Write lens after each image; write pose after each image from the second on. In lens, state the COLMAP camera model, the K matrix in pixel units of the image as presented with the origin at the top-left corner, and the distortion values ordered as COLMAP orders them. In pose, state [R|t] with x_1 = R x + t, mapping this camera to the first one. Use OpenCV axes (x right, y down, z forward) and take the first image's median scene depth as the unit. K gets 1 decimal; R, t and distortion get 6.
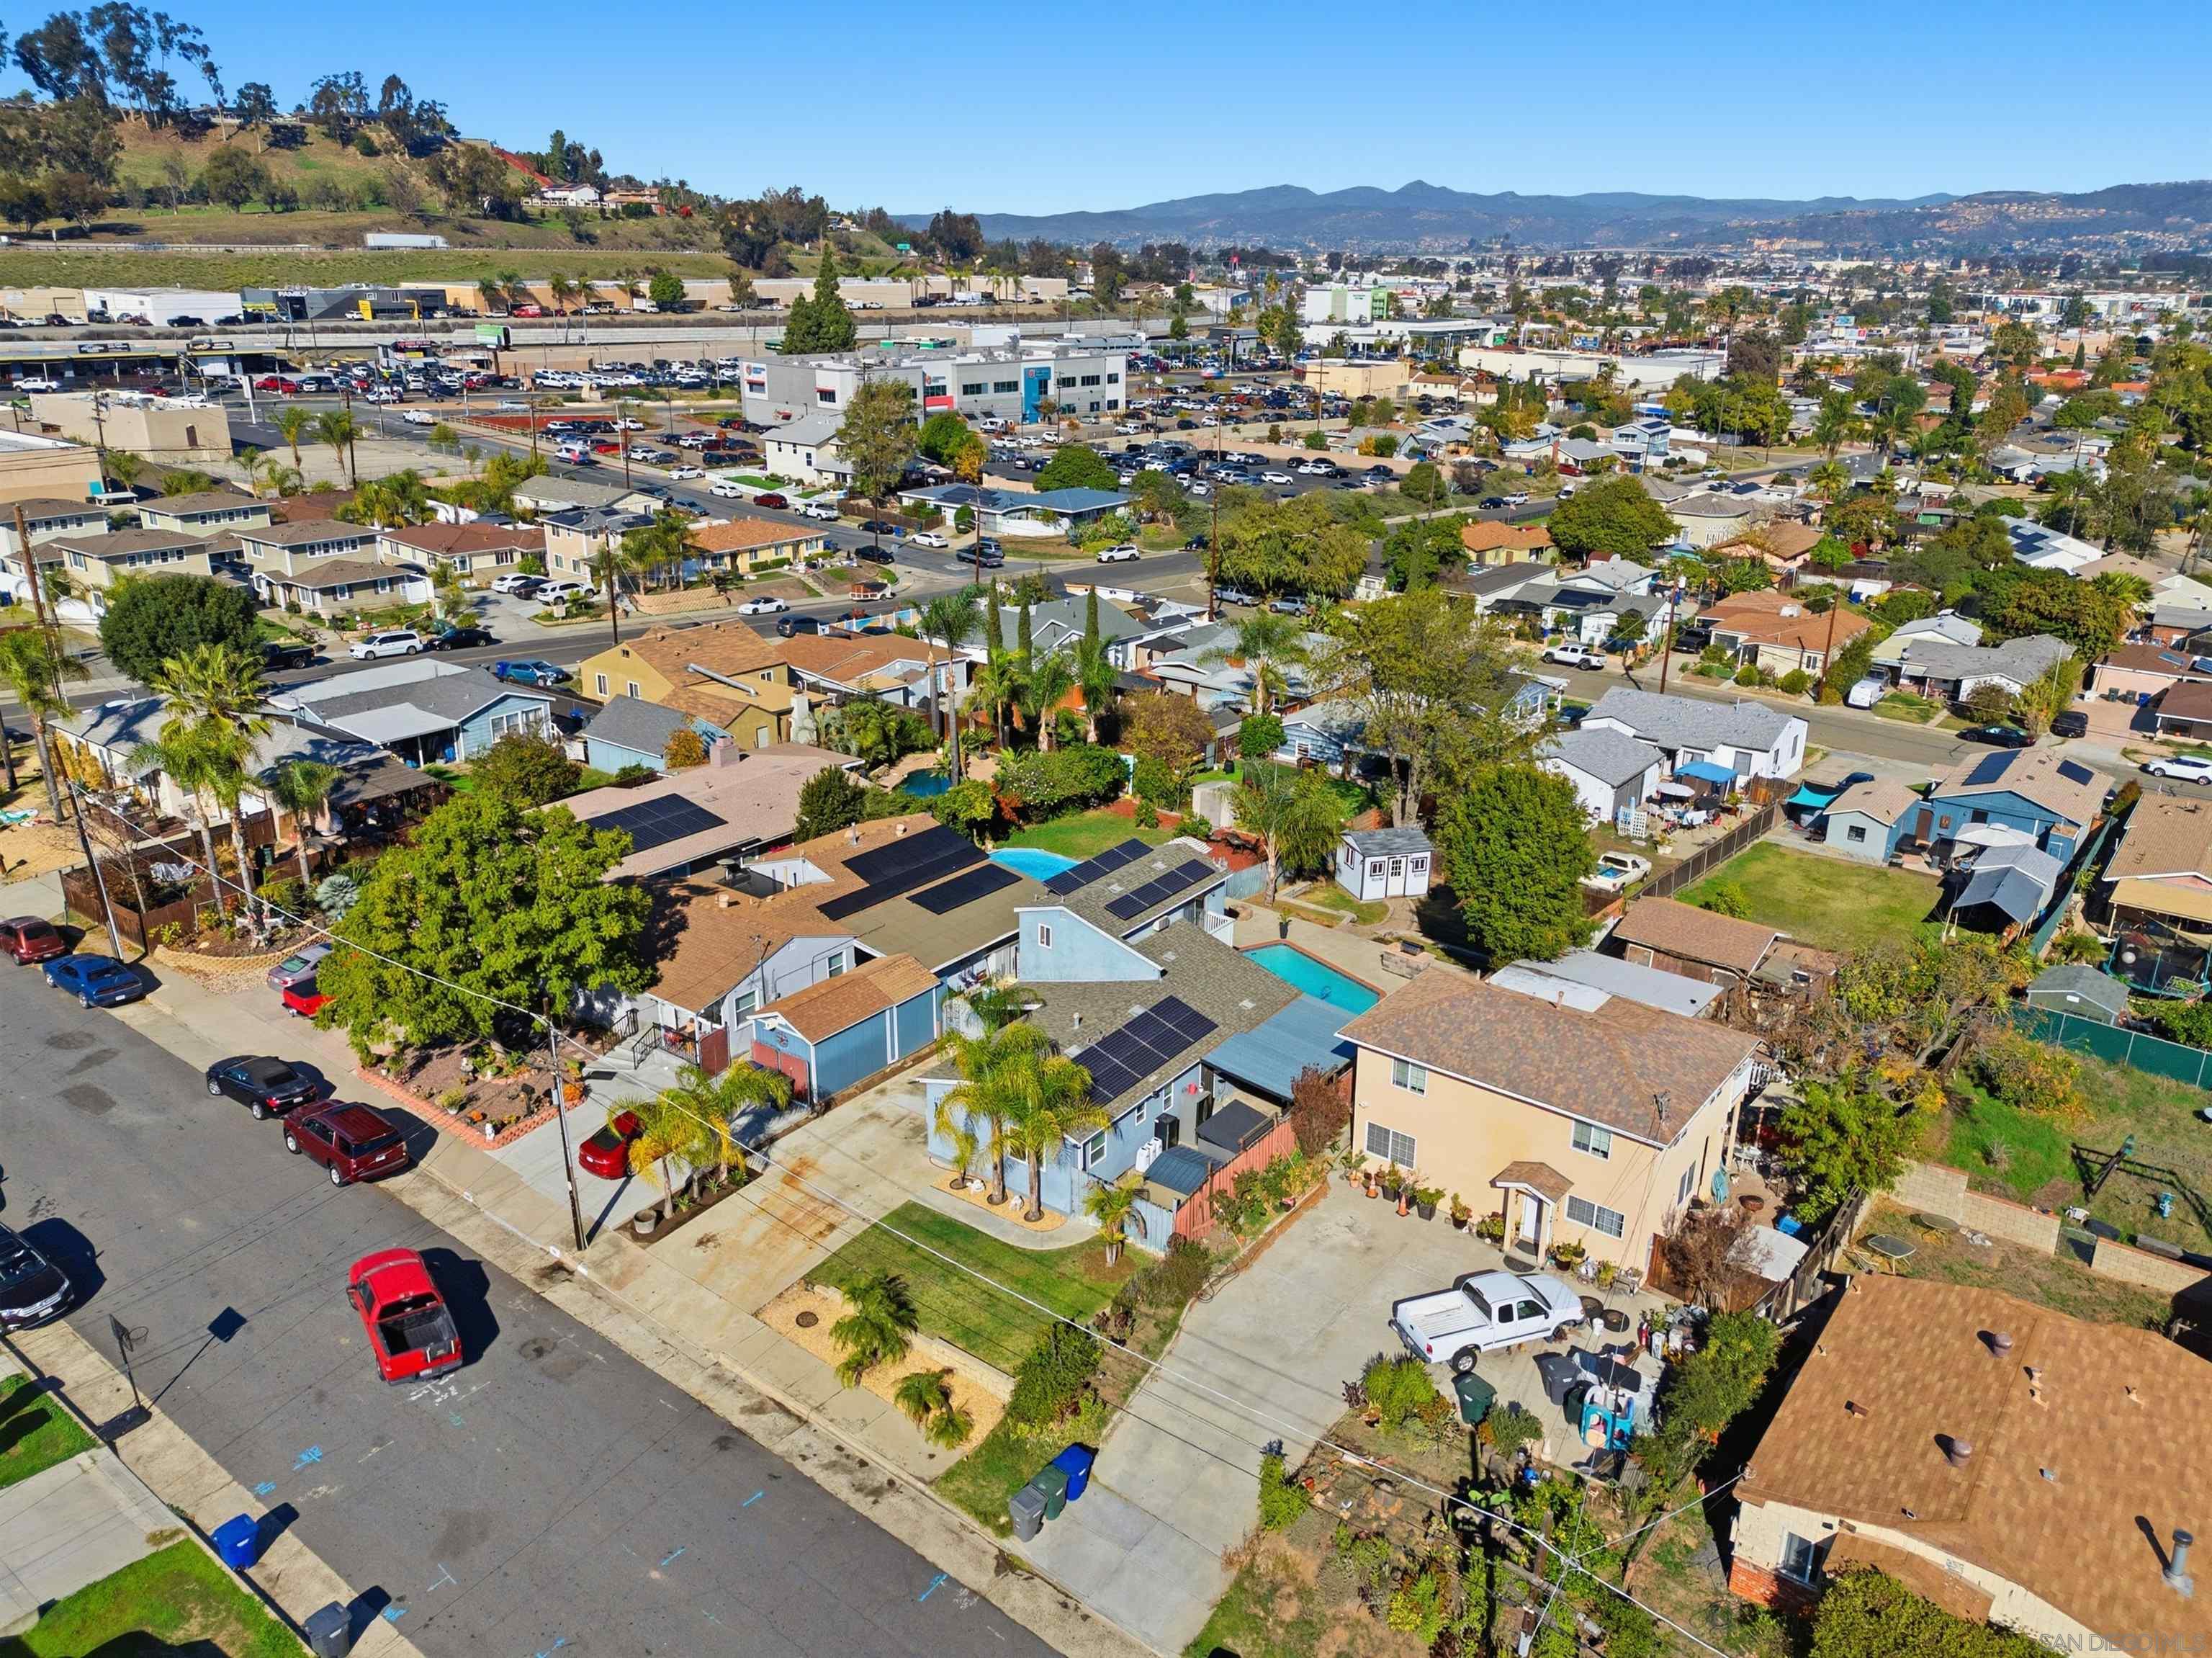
lens RADIAL K [[1600.4, 0, 1106.0], [0, 1600.4, 829.0], [0, 0, 1]] dist [0.076039, -0.081806]
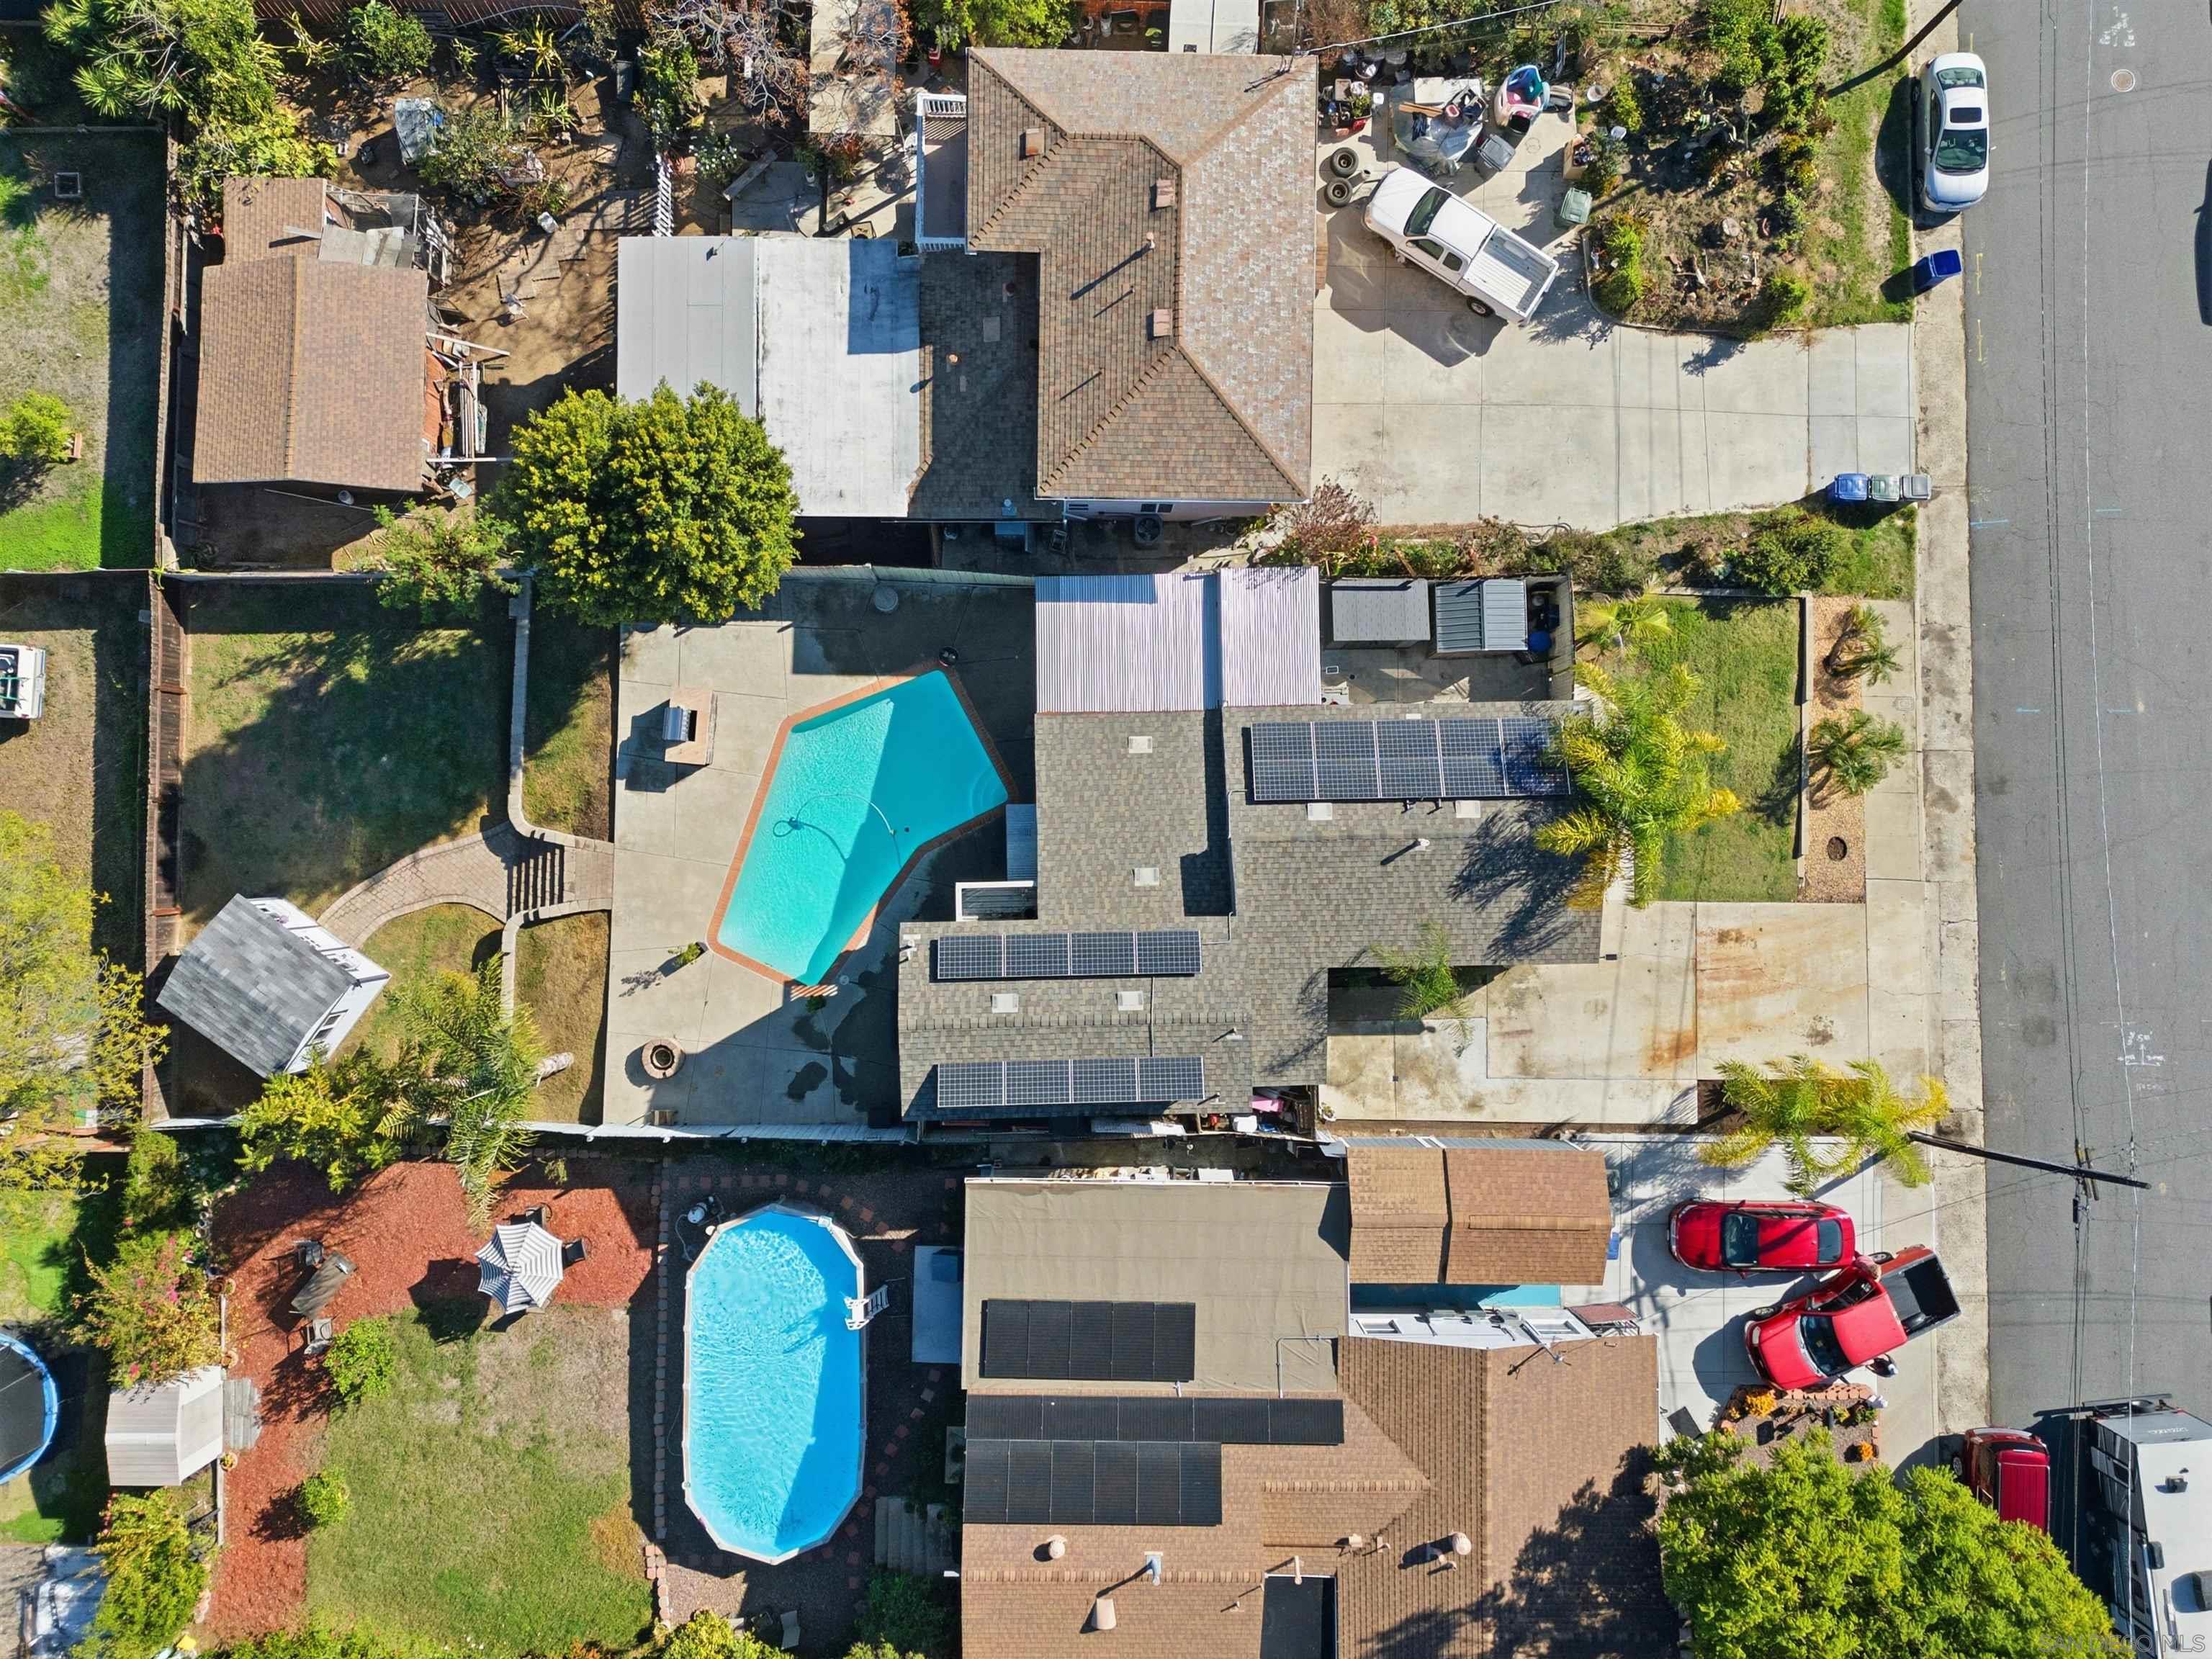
lens RADIAL K [[1600.1, 0, 1106.0], [0, 1600.1, 829.5], [0, 0, 1]] dist [0.076039, -0.081806]
pose [[-0.599889, -0.800051, -0.007182, 0.047484], [0.252912, -0.198138, 0.946983, -0.374410], [-0.759058, 0.566268, 0.321203, 0.536421]]
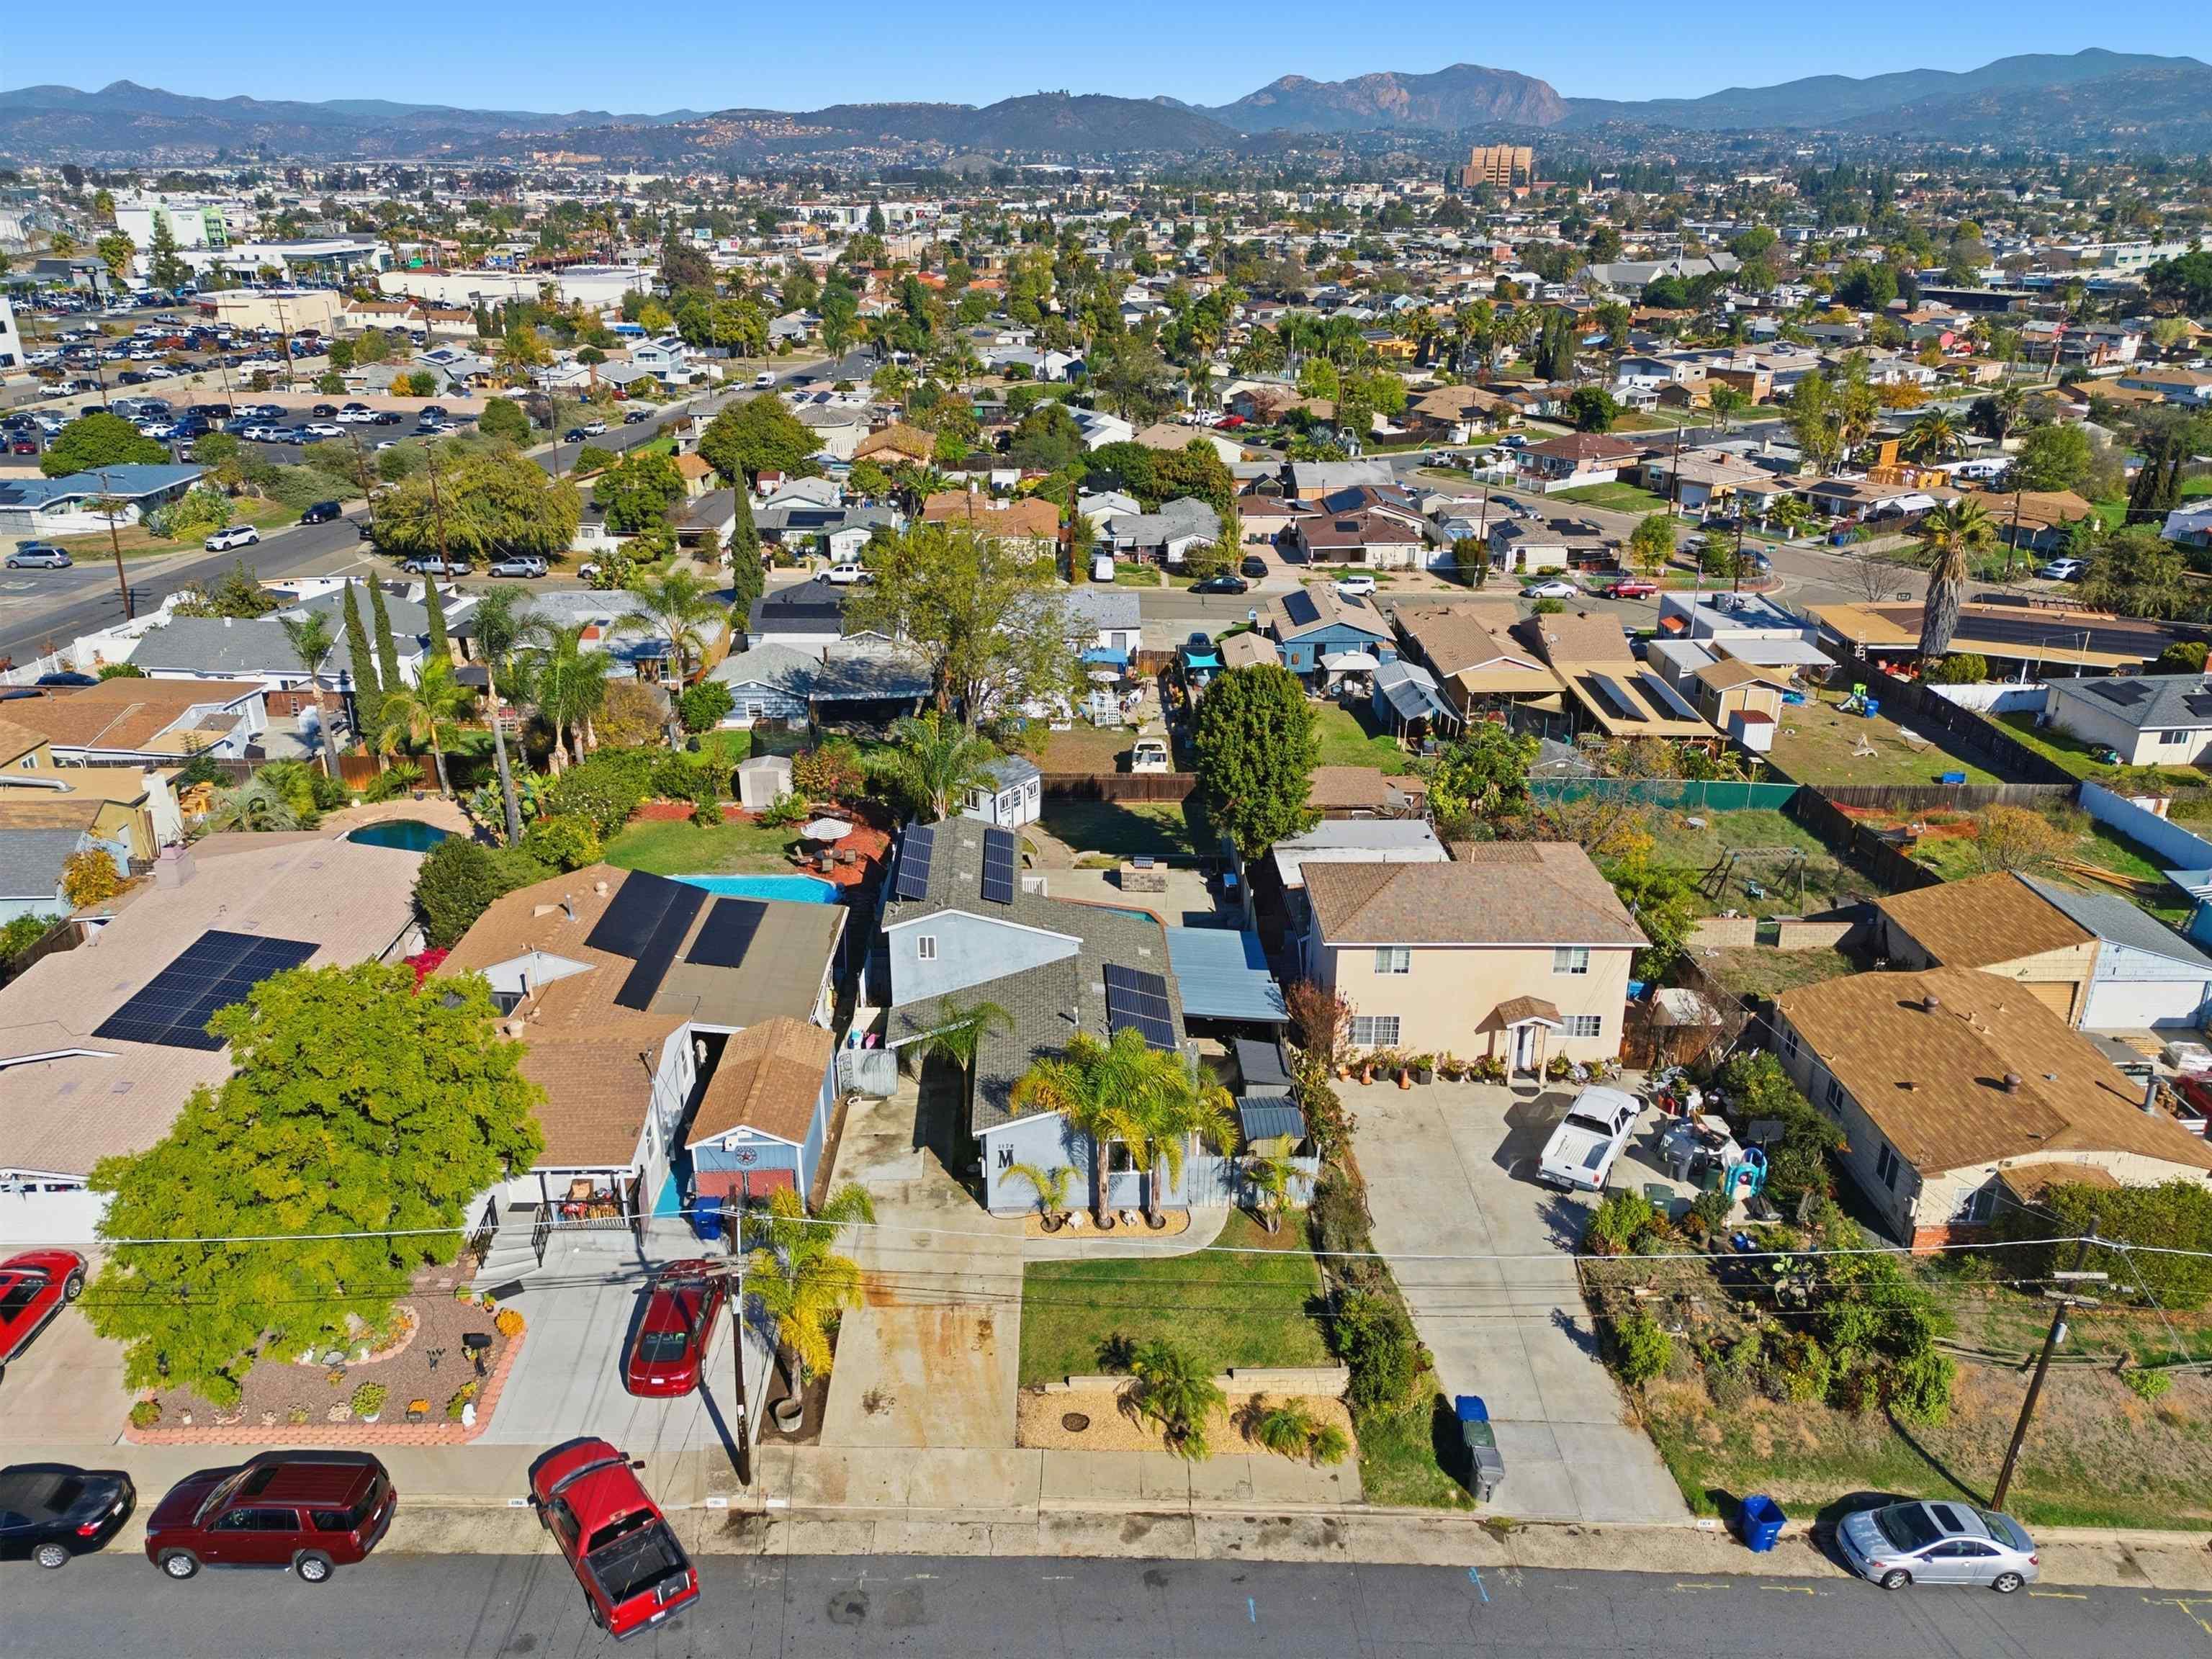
lens RADIAL K [[1600.1, 0, 1106.0], [0, 1600.1, 829.5], [0, 0, 1]] dist [0.076039, -0.081806]
pose [[0.782918, -0.245921, 0.571456, -0.312580], [0.218976, 0.968706, 0.116869, -0.054758], [-0.582313, 0.033636, 0.812268, 0.144582]]
